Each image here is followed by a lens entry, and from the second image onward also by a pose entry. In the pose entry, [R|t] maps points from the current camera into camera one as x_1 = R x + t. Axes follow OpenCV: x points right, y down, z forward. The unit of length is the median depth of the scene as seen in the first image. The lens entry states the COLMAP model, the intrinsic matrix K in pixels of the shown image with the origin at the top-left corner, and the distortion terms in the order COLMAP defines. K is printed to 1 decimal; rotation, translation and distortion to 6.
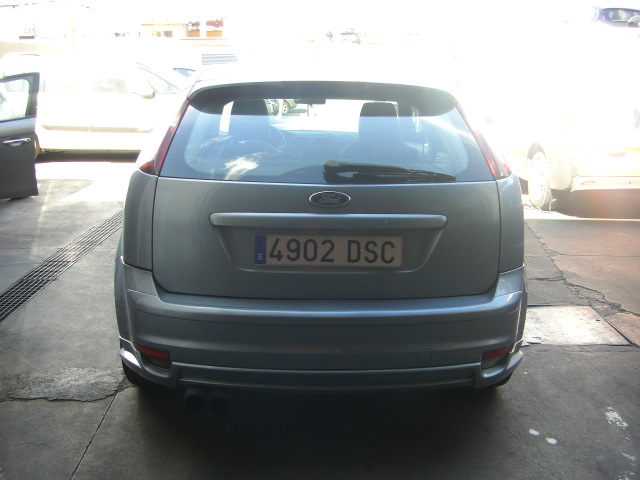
lens RADIAL K [[758.3, 0, 320.9], [0, 758.3, 242.4], [0, 0, 1]] dist [-0.192270, 0.000000]
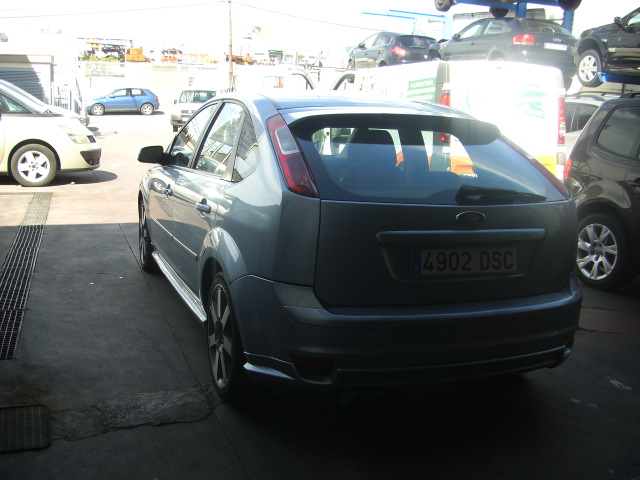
lens RADIAL K [[758.3, 0, 319.0], [0, 758.3, 241.7], [0, 0, 1]] dist [-0.192270, 0.000000]
pose [[0.940401, -0.031150, 0.338638, -0.606967], [0.038736, 0.999127, -0.015665, -0.009843], [-0.337854, 0.027849, 0.940786, -0.034255]]
